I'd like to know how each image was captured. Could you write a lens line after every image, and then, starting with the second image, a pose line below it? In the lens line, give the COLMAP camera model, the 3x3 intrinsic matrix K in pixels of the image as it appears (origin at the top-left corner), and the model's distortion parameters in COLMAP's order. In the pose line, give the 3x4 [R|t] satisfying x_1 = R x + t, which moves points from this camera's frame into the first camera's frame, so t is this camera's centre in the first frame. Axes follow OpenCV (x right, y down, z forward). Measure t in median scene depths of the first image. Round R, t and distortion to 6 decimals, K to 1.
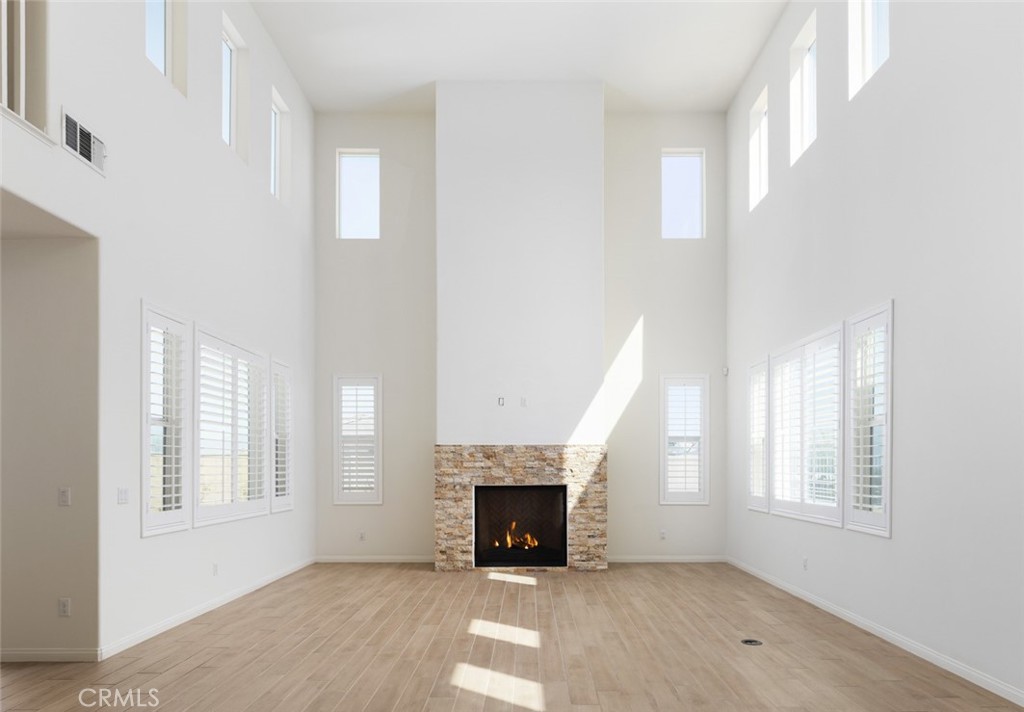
lens RADIAL K [[635.7, 0, 526.1], [0, 635.7, 463.2], [0, 0, 1]] dist [-0.000166, -0.002141]
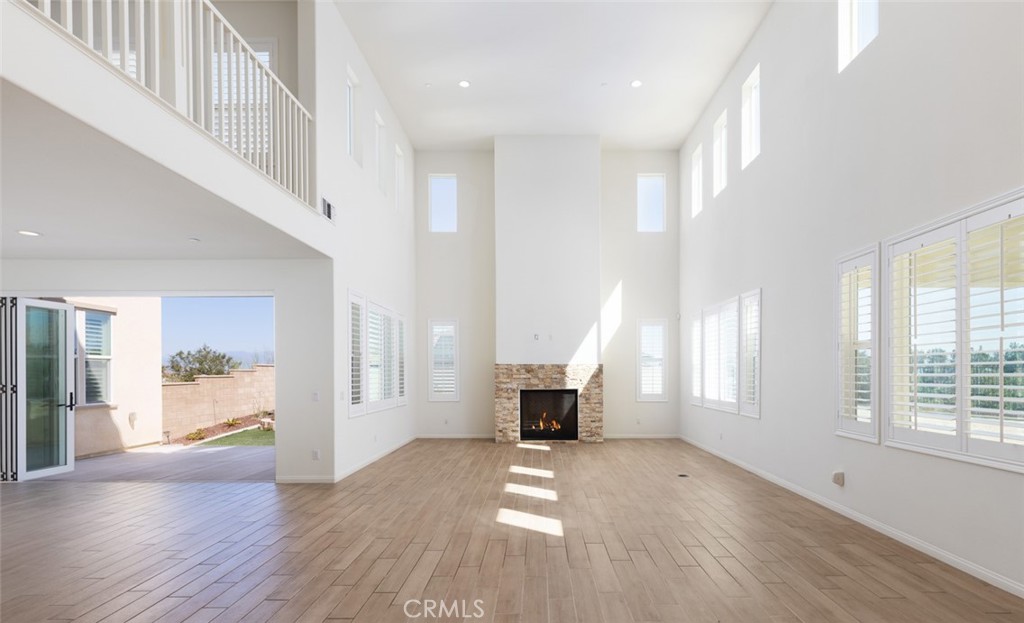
lens RADIAL K [[500.9, 0, 532.7], [0, 500.9, 374.7], [0, 0, 1]] dist [0.003166, 0.000705]
pose [[0.999962, -0.000655, -0.008730, -0.038297], [0.000716, 0.999975, 0.007056, -0.011043], [0.008725, -0.007062, 0.999937, -0.260634]]
